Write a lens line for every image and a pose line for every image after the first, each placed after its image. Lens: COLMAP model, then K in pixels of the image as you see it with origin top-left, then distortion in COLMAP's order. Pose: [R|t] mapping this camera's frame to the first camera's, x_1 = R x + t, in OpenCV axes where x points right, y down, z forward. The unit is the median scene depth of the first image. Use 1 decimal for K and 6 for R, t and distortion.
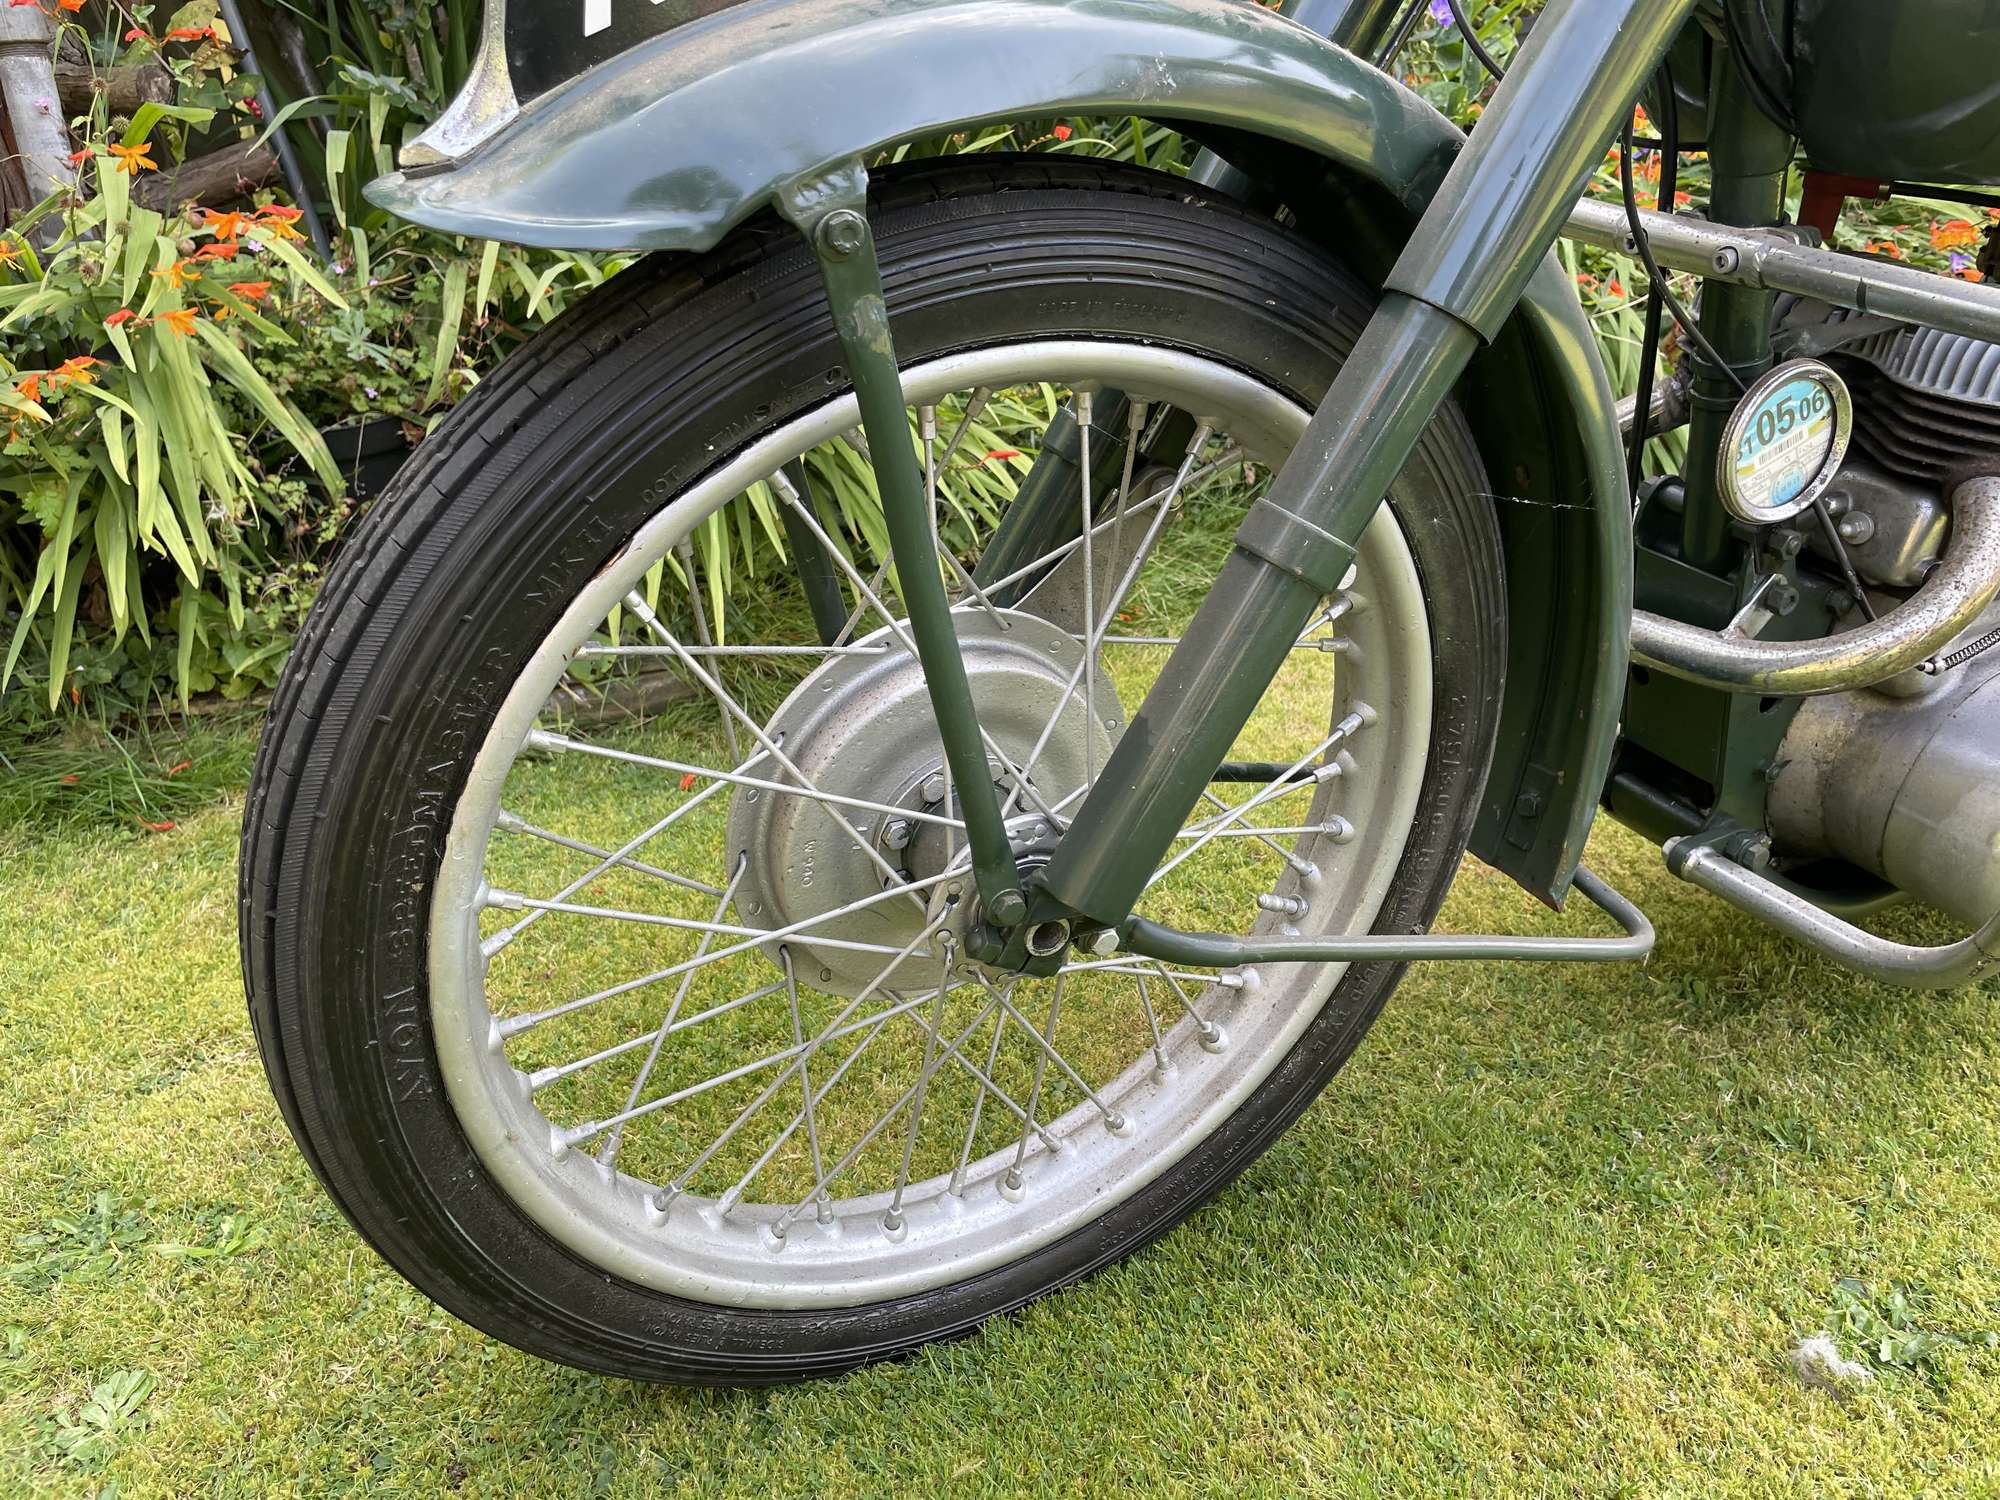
lens RADIAL K [[1529.1, 0, 978.1], [0, 1529.1, 745.1], [0, 0, 1]] dist [0.067851, -0.101408]
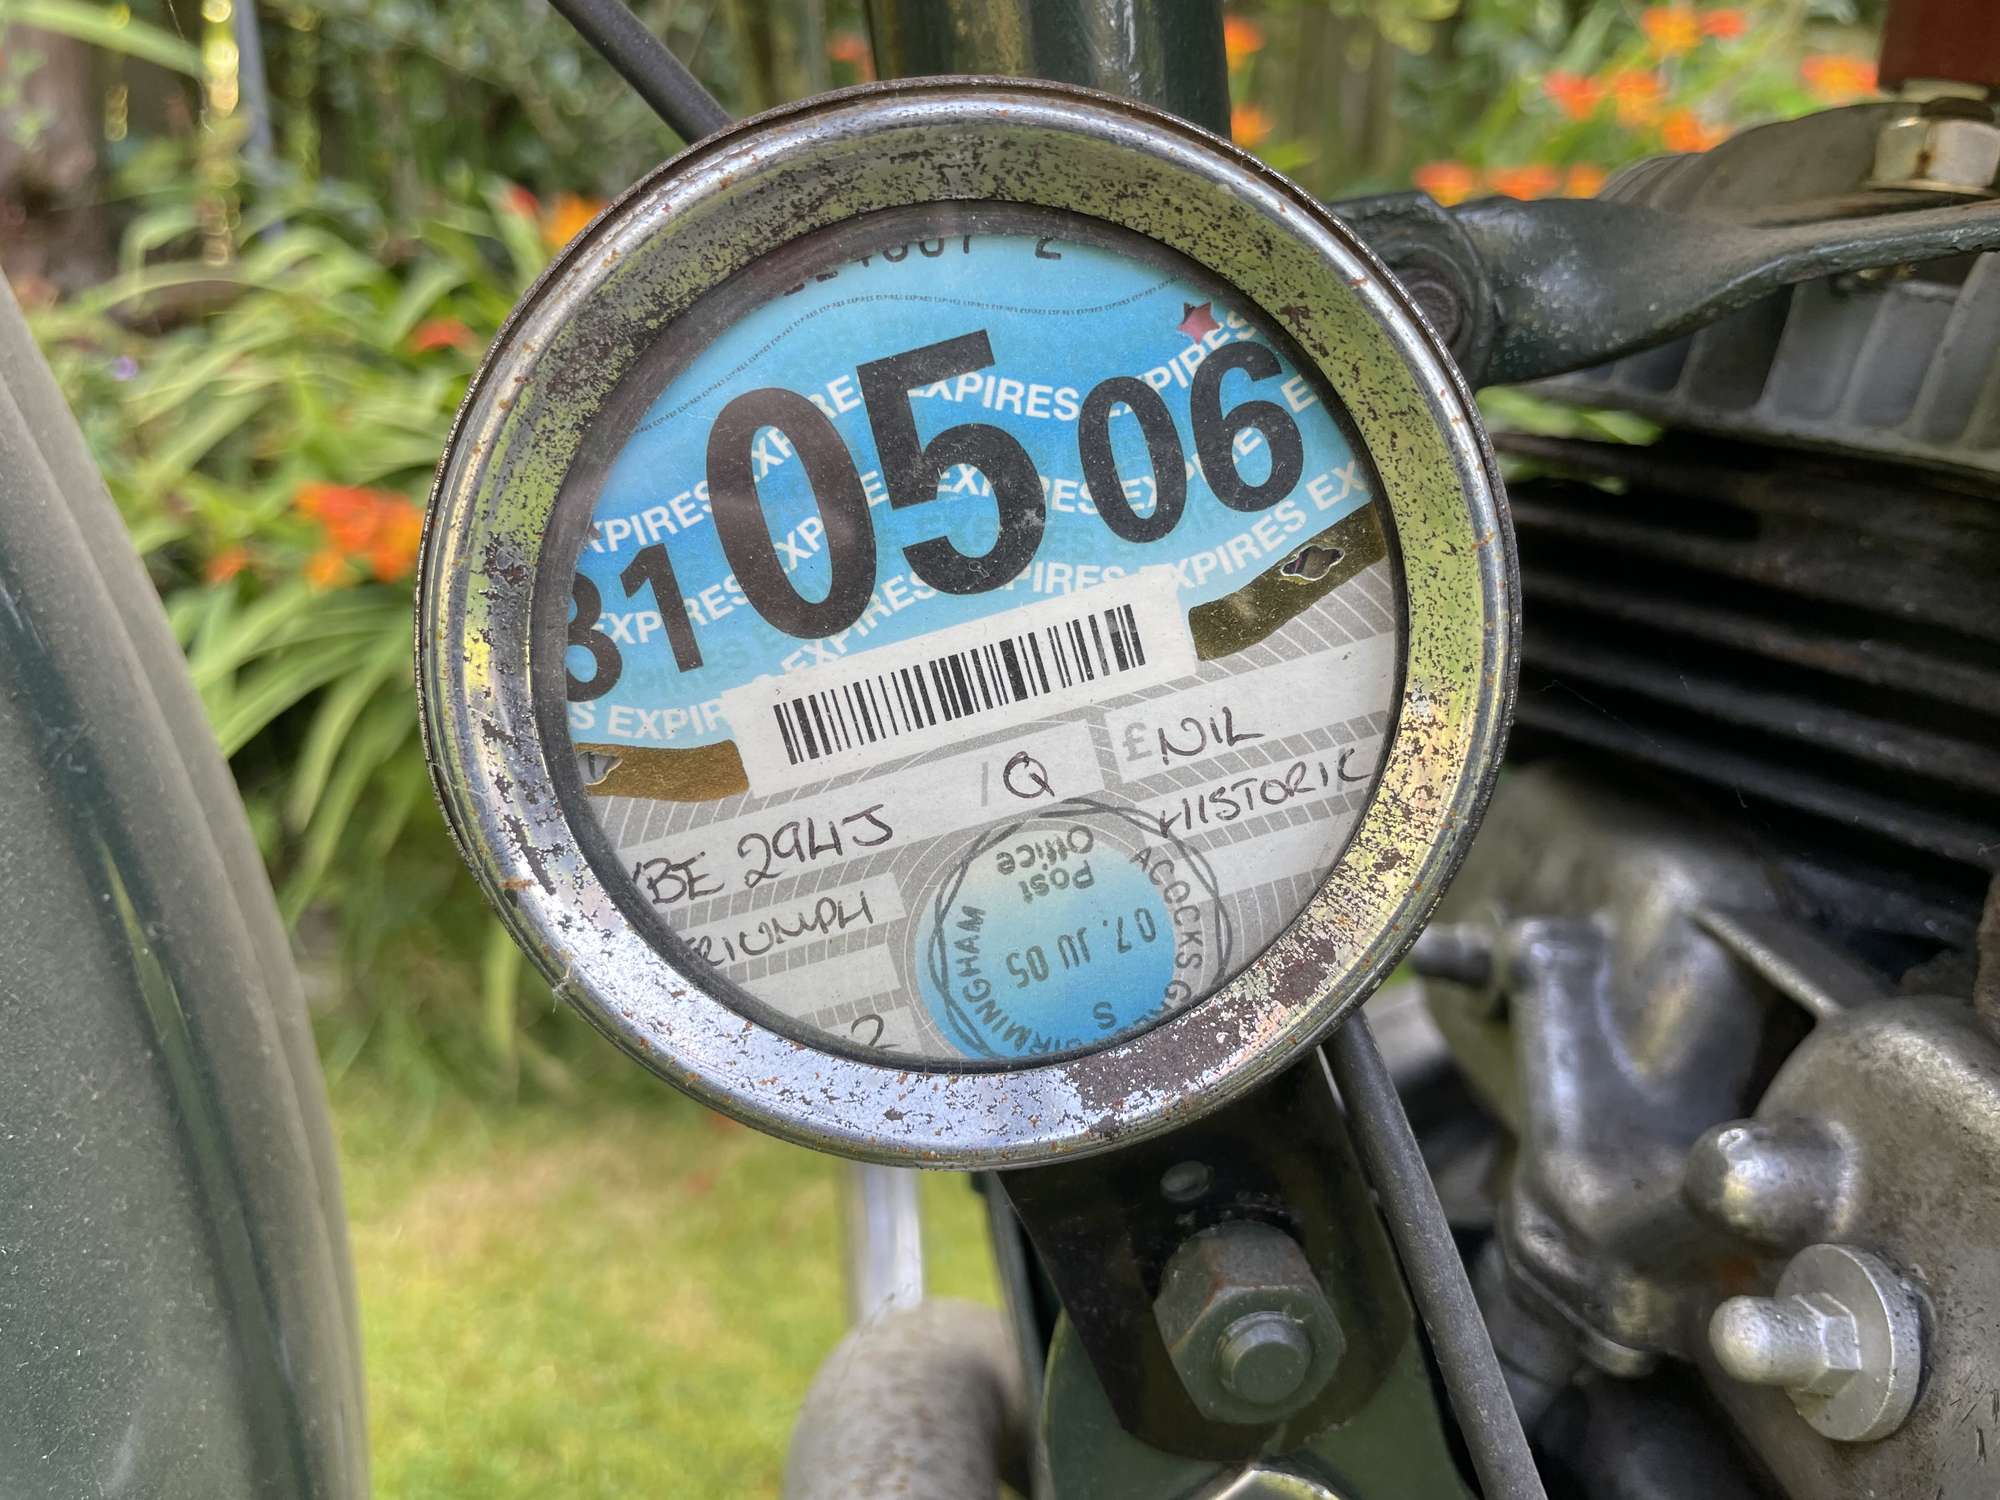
lens RADIAL K [[1529.1, 0, 999.3], [0, 1529.1, 760.6], [0, 0, 1]] dist [0.067851, -0.101408]
pose [[0.919118, 0.180707, -0.350097, 0.536877], [-0.262065, 0.943932, -0.200783, -0.144773], [0.294185, 0.276291, 0.914942, 0.803186]]
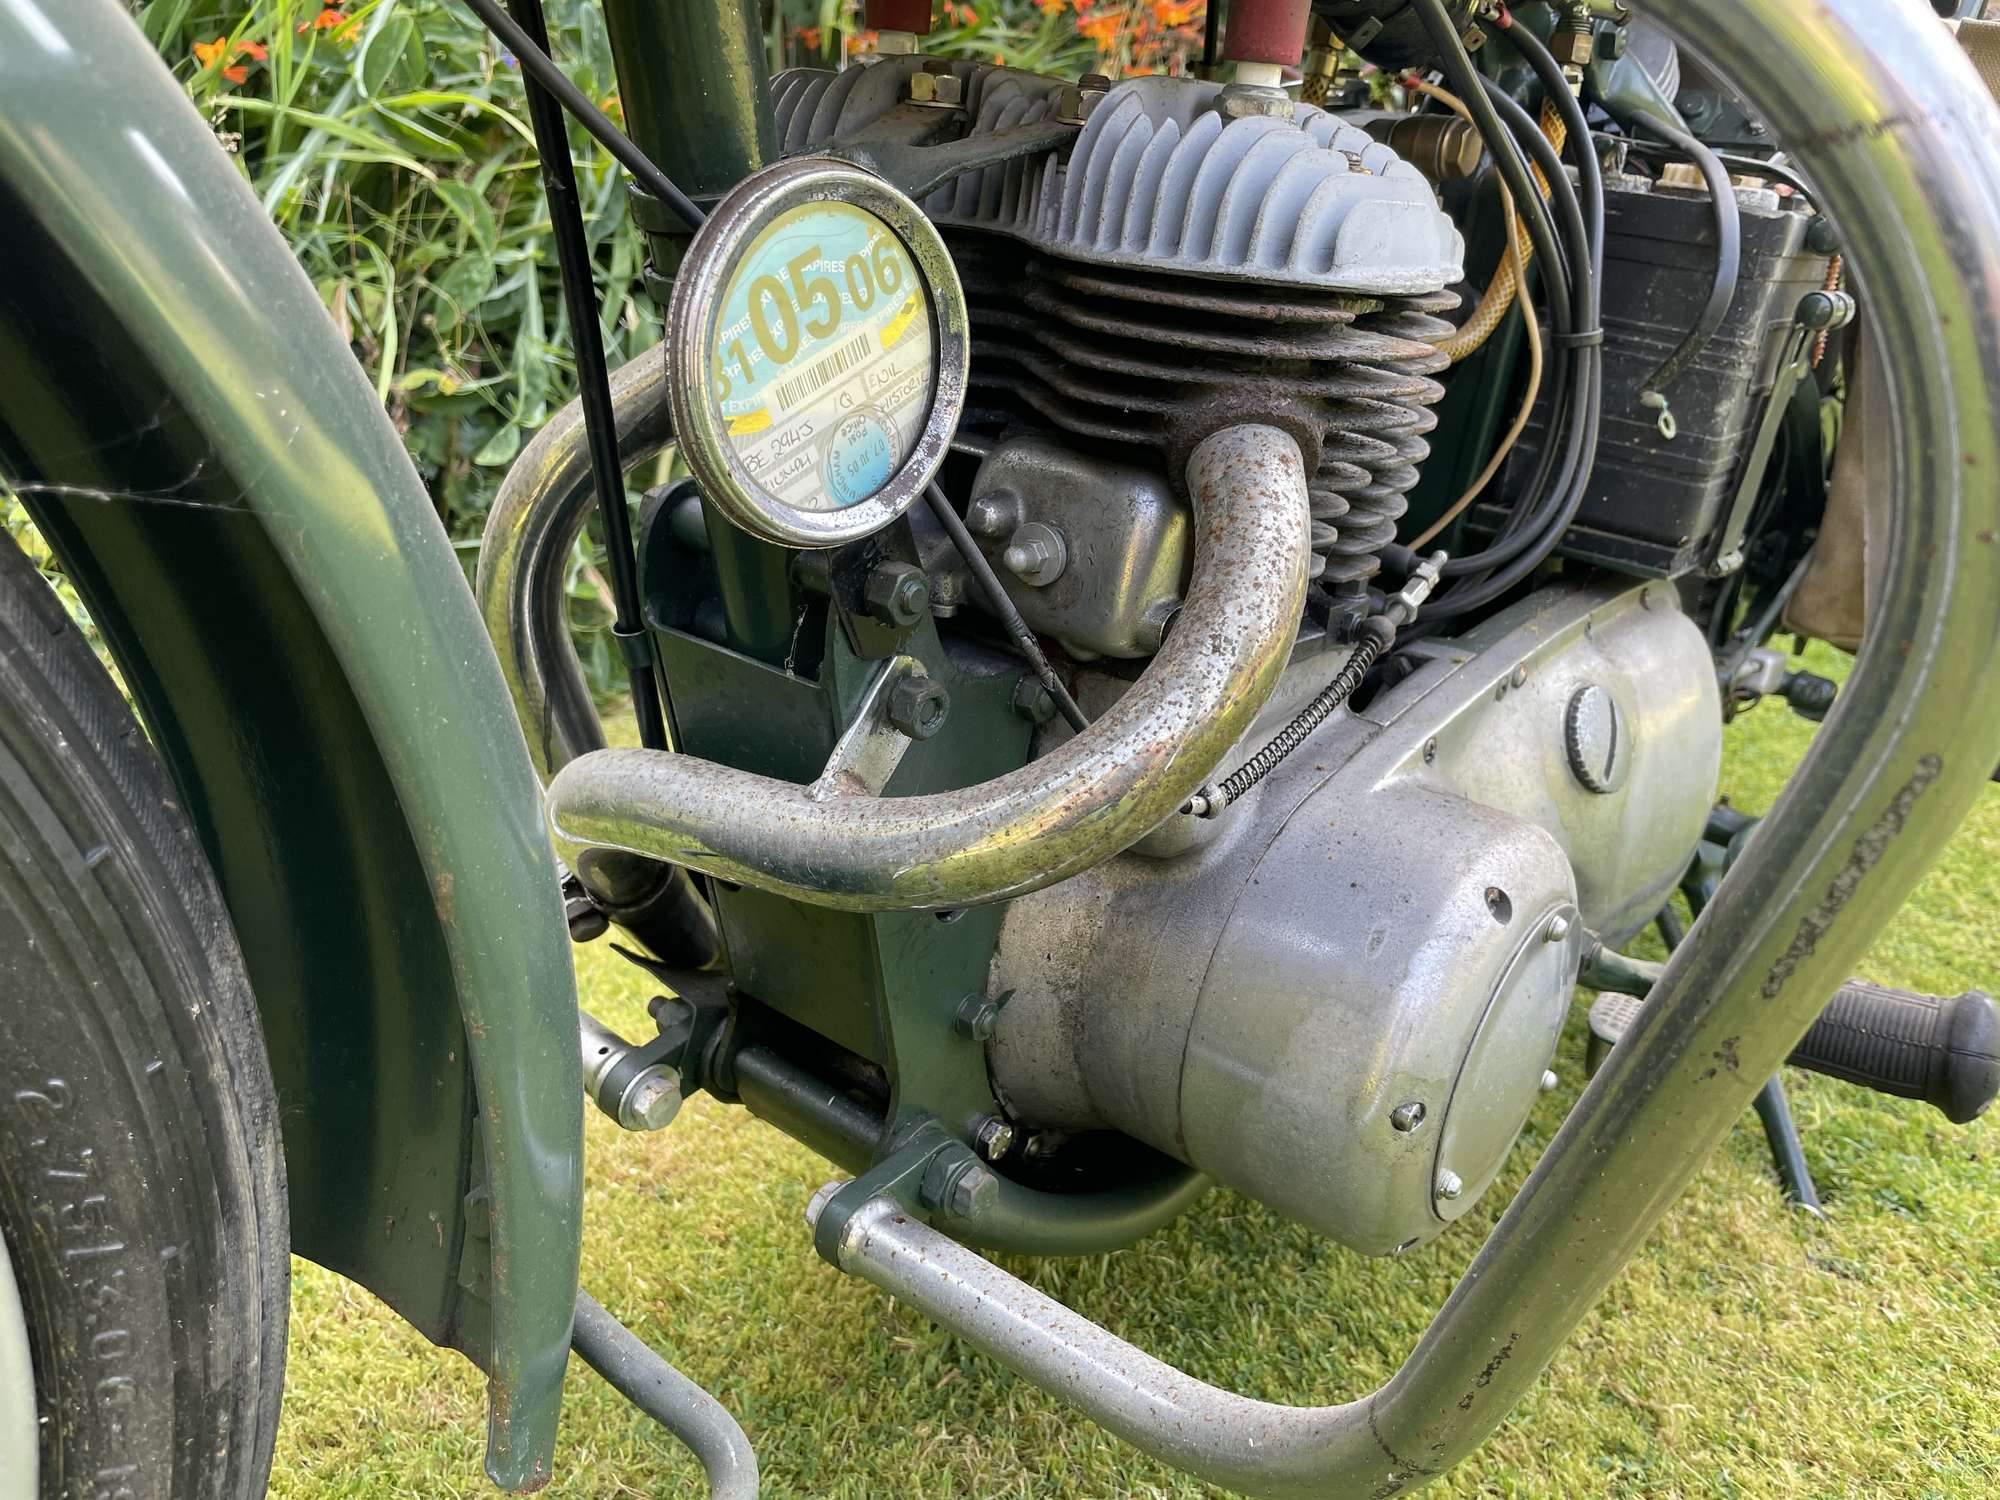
lens RADIAL K [[1529.1, 0, 993.4], [0, 1529.1, 752.5], [0, 0, 1]] dist [0.067851, -0.101408]
pose [[0.917466, -0.114846, 0.380877, 0.357684], [0.143702, 0.988451, -0.048103, -0.053371], [-0.370954, 0.098866, 0.923374, 0.548369]]
